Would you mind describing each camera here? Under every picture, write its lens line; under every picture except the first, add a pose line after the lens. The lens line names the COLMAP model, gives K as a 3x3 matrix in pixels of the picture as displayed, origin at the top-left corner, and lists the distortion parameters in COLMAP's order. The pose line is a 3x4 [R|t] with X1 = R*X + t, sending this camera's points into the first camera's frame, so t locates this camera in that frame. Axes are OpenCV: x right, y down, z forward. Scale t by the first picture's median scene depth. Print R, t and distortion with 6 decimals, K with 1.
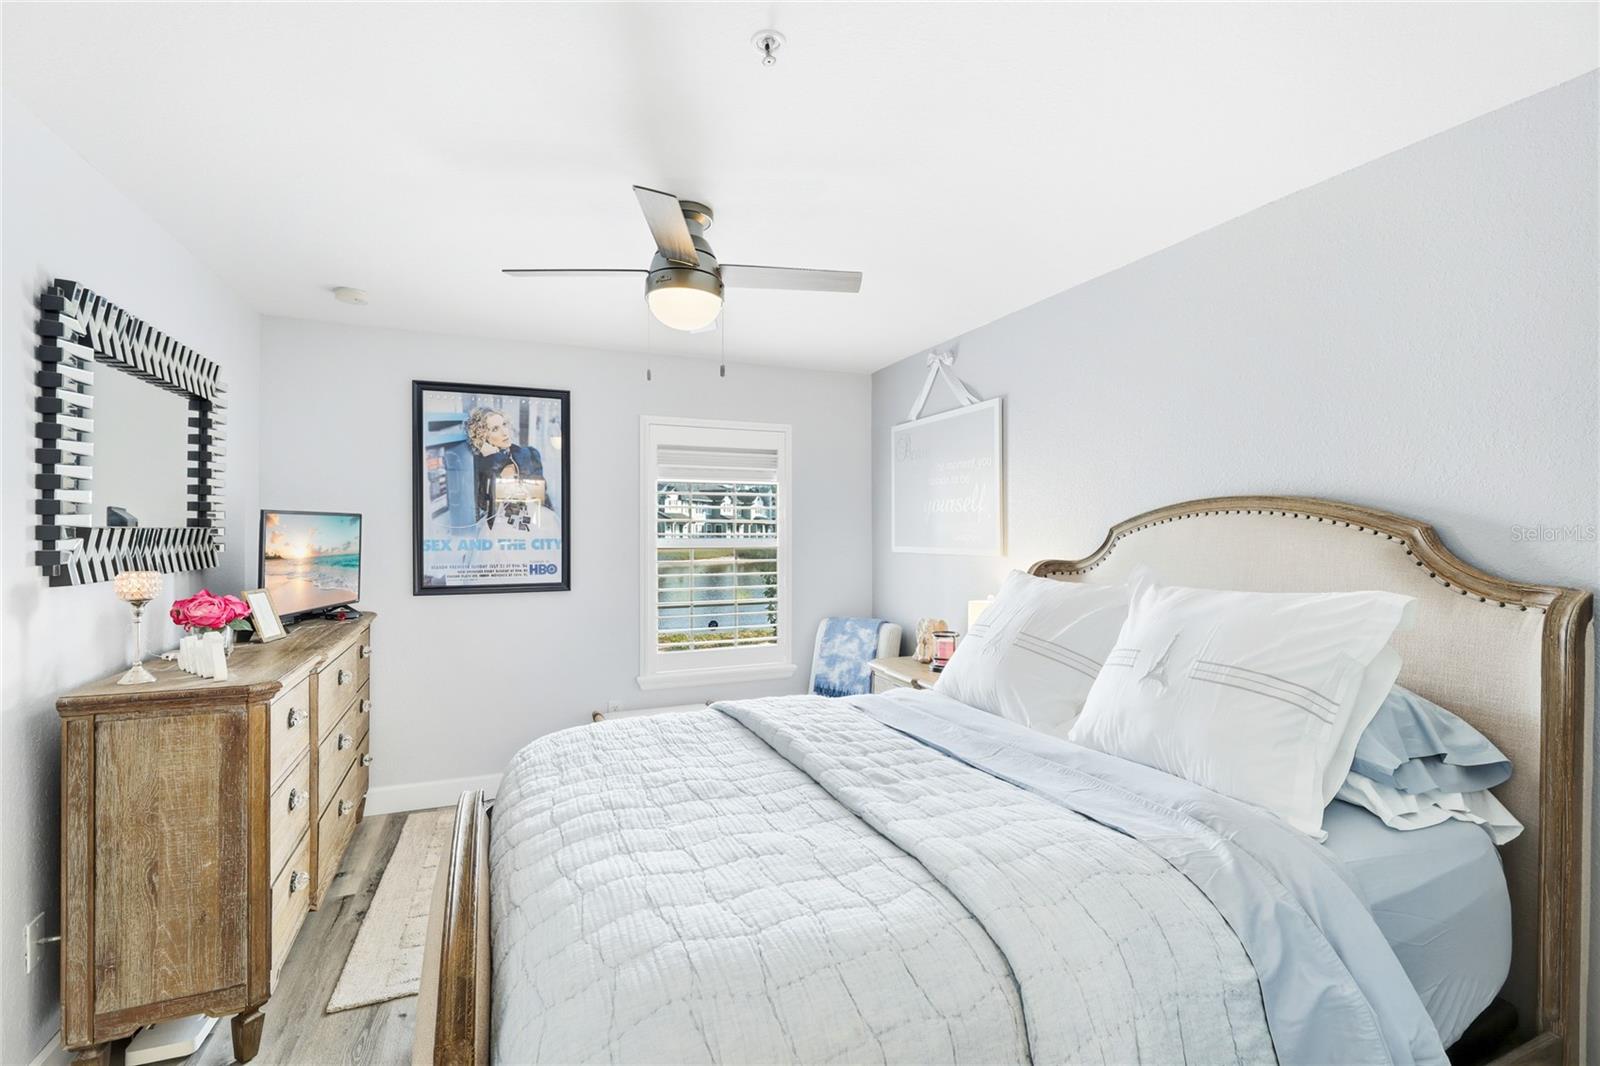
lens RADIAL K [[720.5, 0, 795.0], [0, 720.5, 534.8], [0, 0, 1]] dist [0.000724, -0.000502]
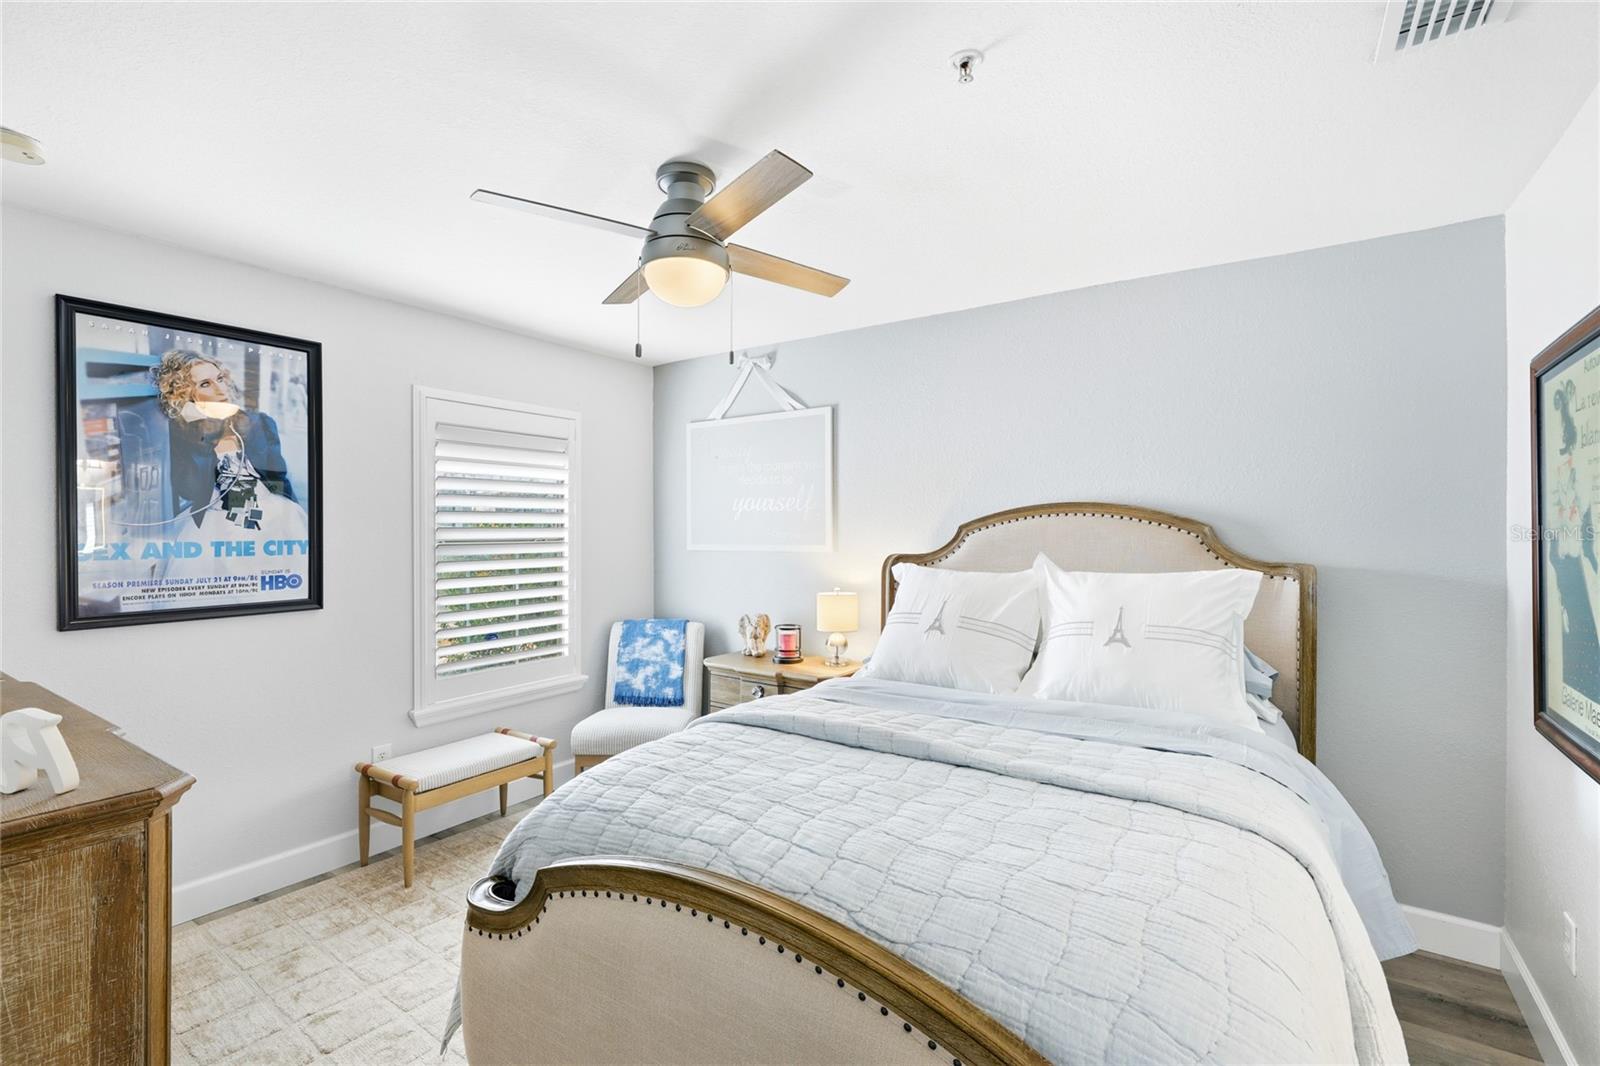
lens RADIAL K [[720.5, 0, 796.6], [0, 720.5, 533.5], [0, 0, 1]] dist [0.000724, -0.000502]
pose [[0.837974, -0.005176, 0.545685, -0.322977], [0.004157, 0.999987, 0.003102, -0.001590], [-0.545694, -0.000331, 0.837984, 0.102926]]
